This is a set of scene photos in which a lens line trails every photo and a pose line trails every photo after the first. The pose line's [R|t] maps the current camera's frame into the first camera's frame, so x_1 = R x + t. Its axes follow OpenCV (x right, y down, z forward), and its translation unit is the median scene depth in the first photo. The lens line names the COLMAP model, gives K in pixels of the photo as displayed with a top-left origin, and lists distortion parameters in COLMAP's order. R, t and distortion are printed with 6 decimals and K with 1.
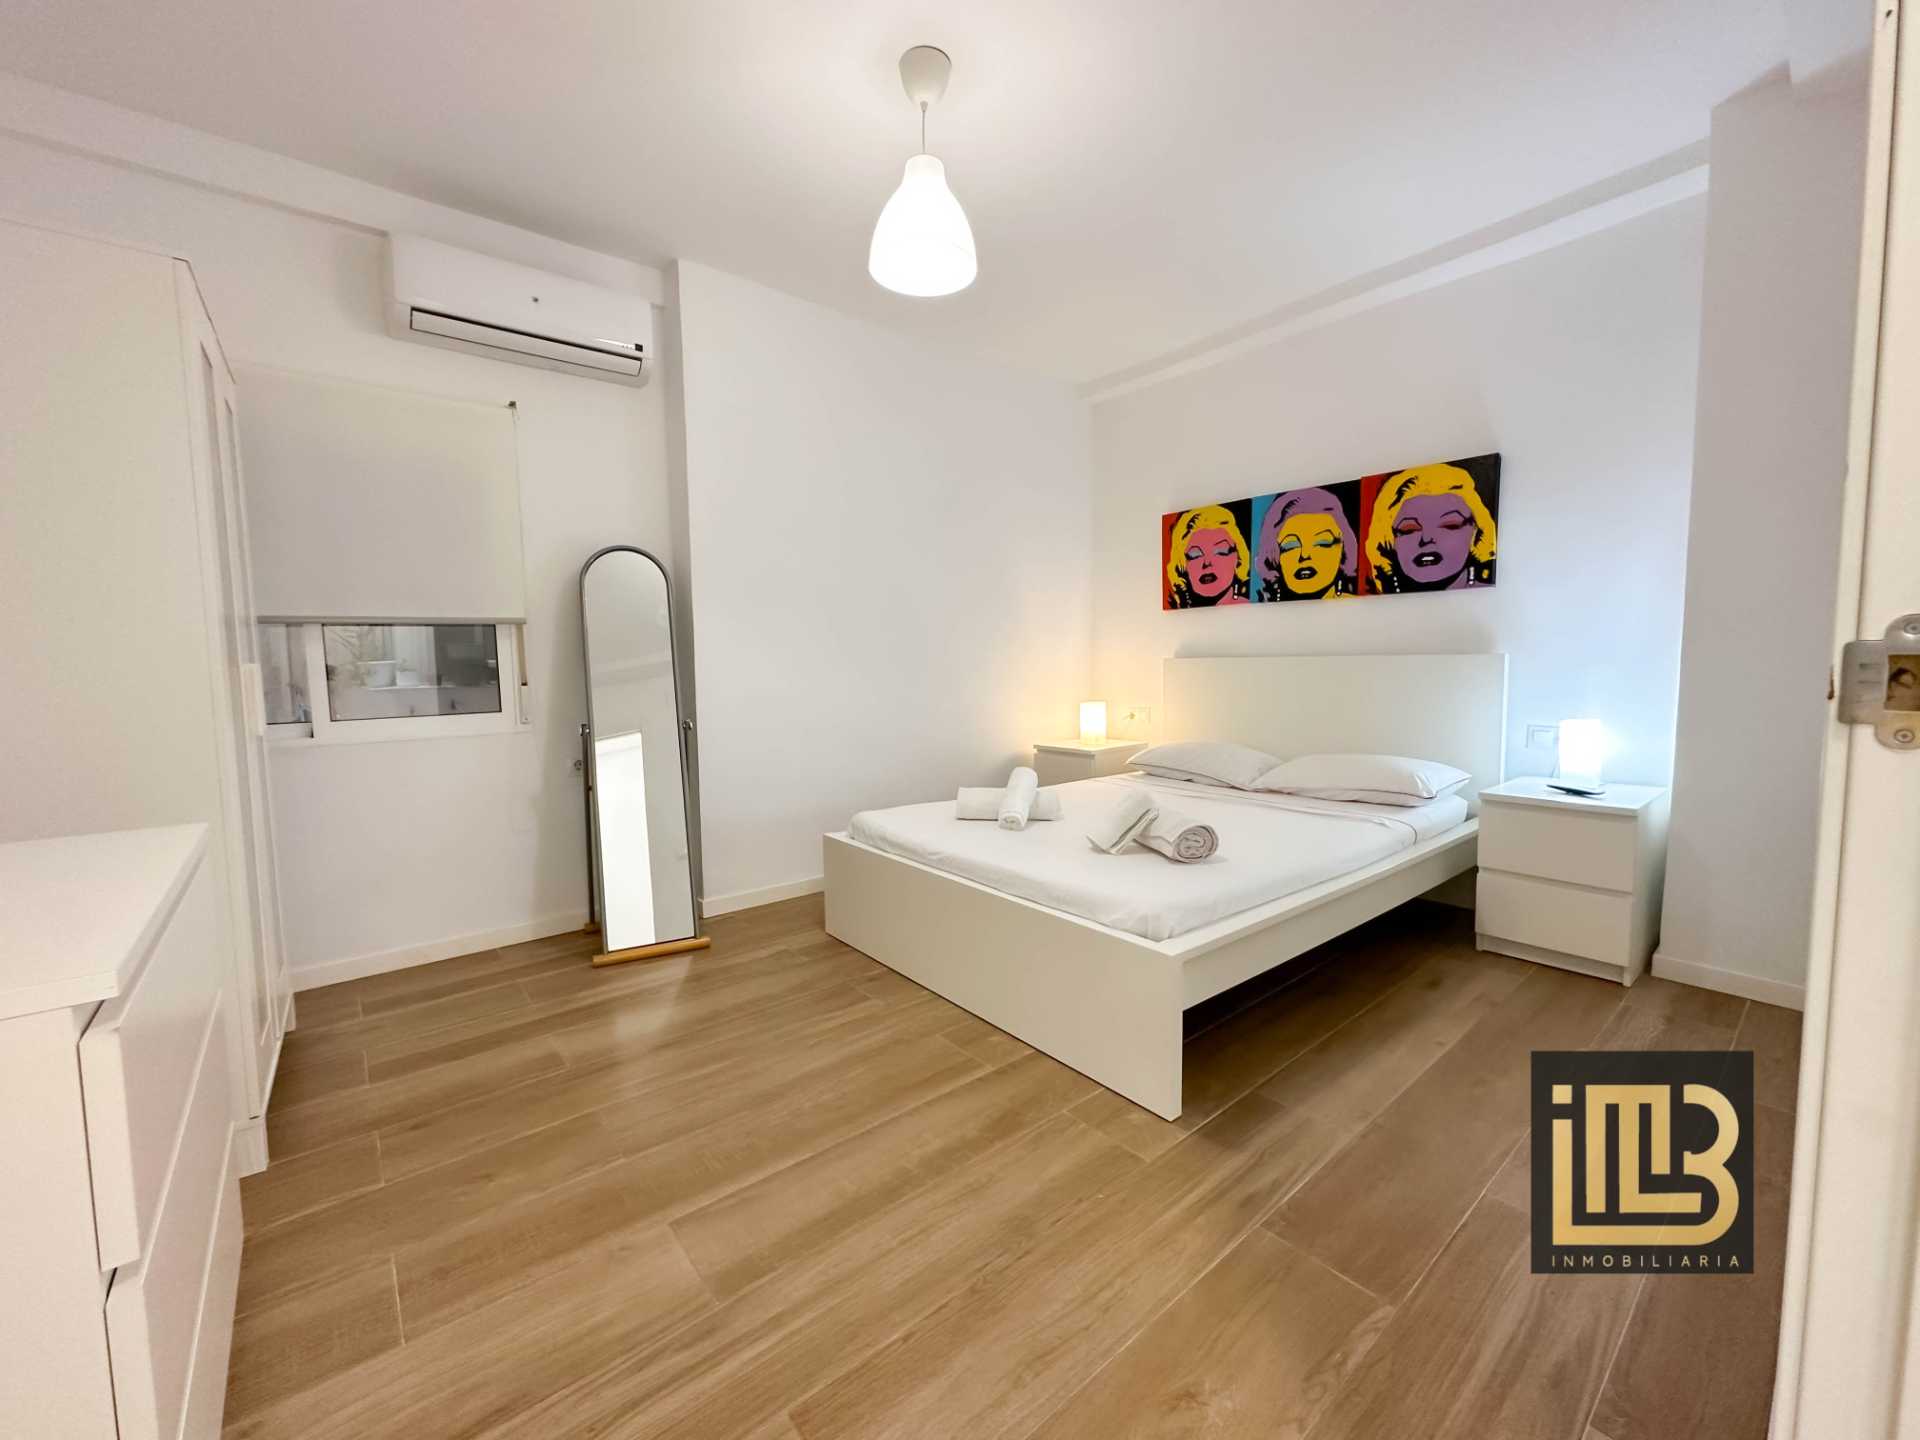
lens RADIAL K [[780.5, 0, 958.9], [0, 780.5, 728.7], [0, 0, 1]] dist [-0.007441, 0.002400]
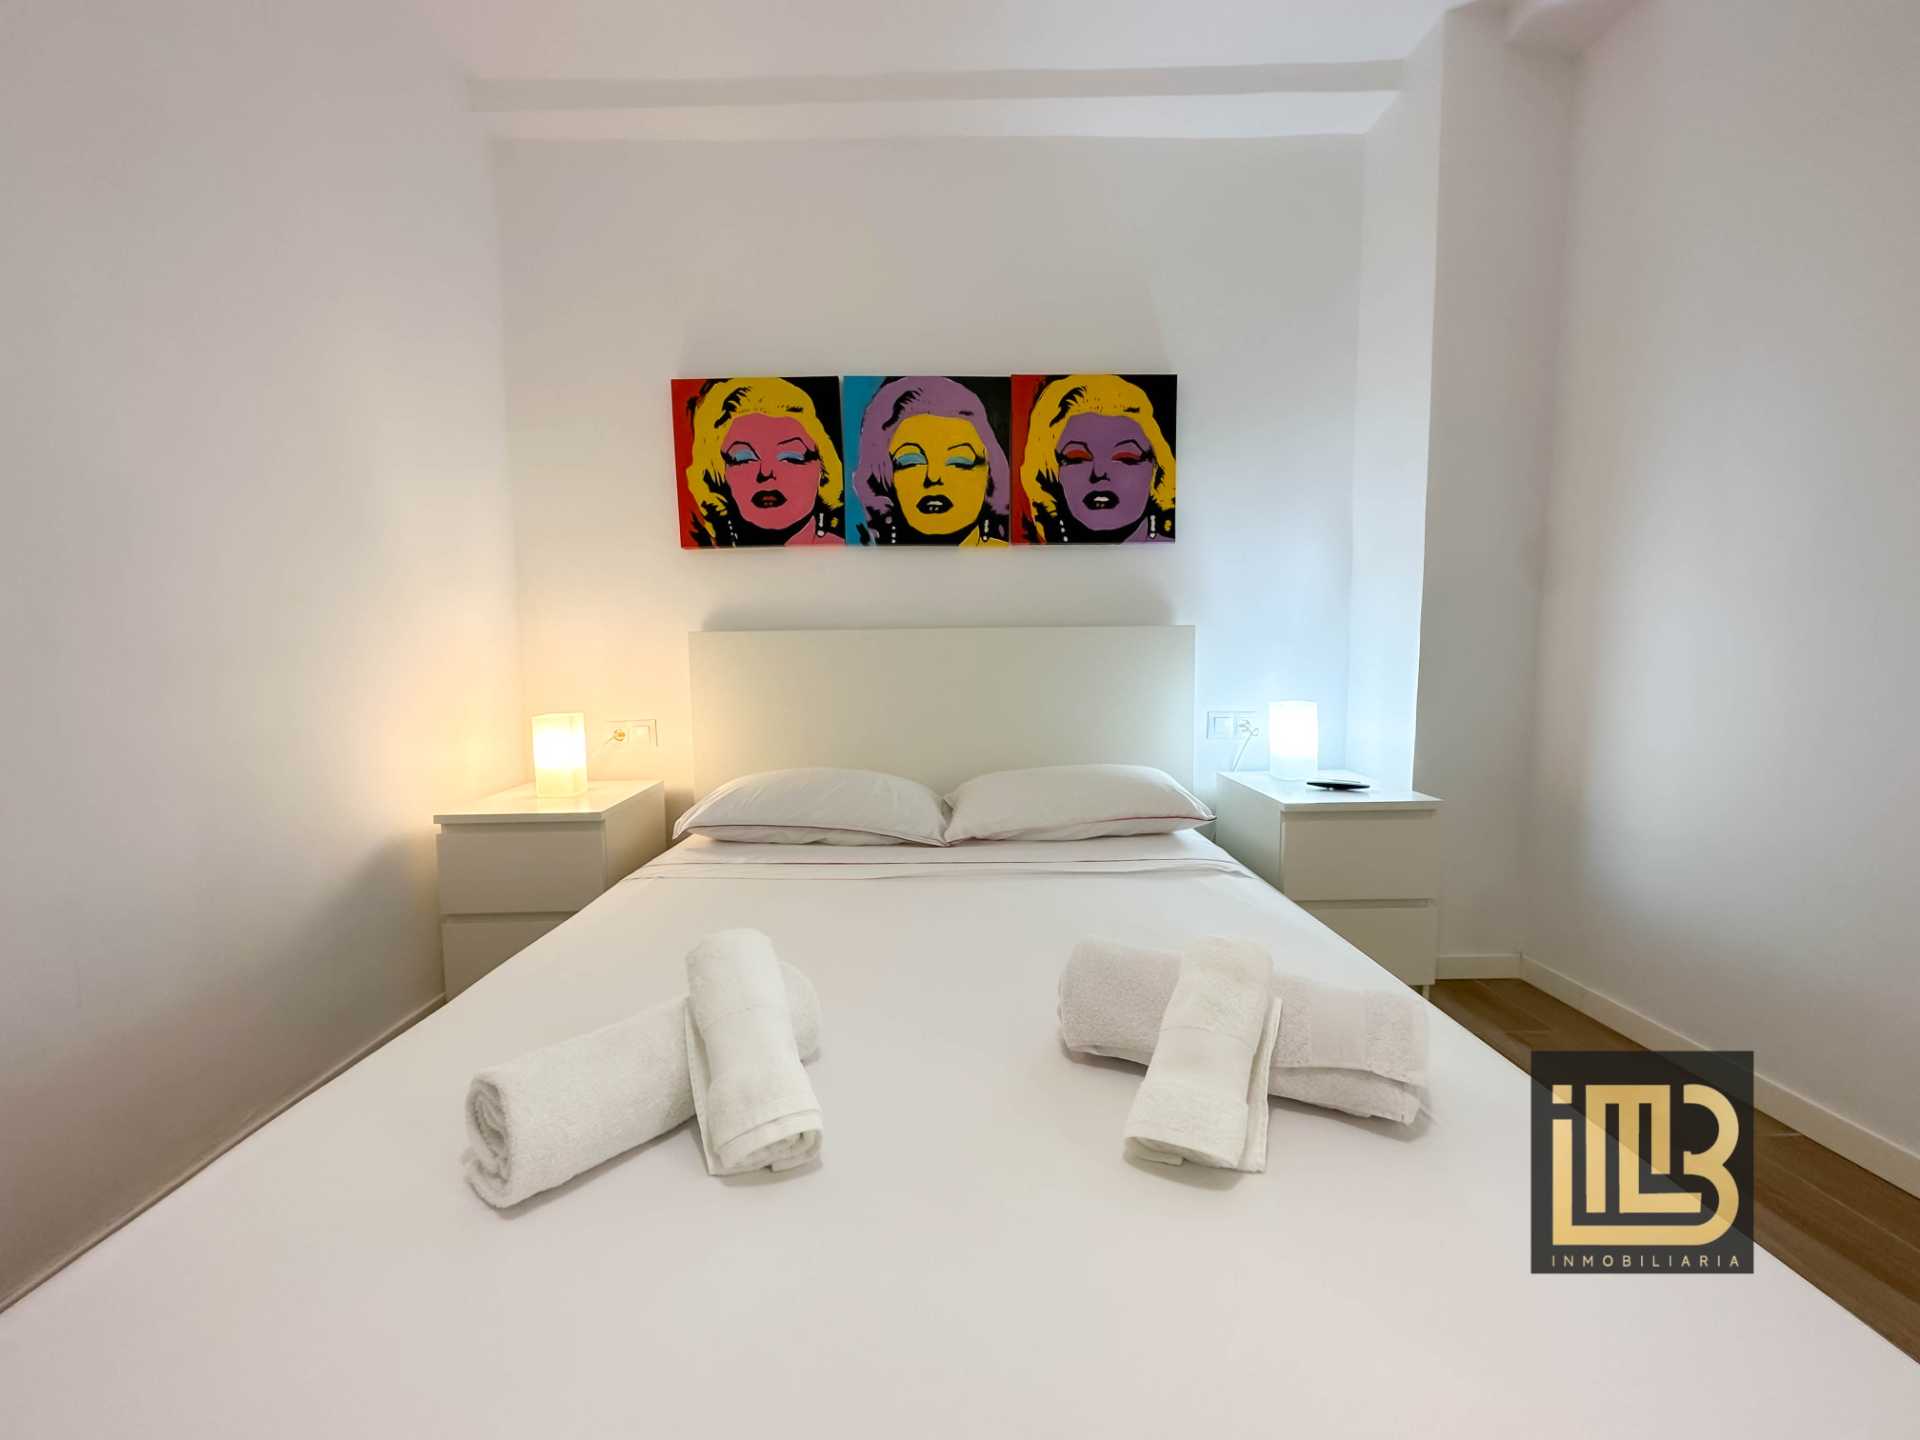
lens RADIAL K [[780.5, 0, 962.7], [0, 780.5, 720.6], [0, 0, 1]] dist [-0.007441, 0.002400]
pose [[0.617788, -0.061562, 0.783931, -0.076566], [0.072308, 0.997154, 0.021322, -0.026039], [-0.783013, 0.043512, 0.620482, 0.560312]]
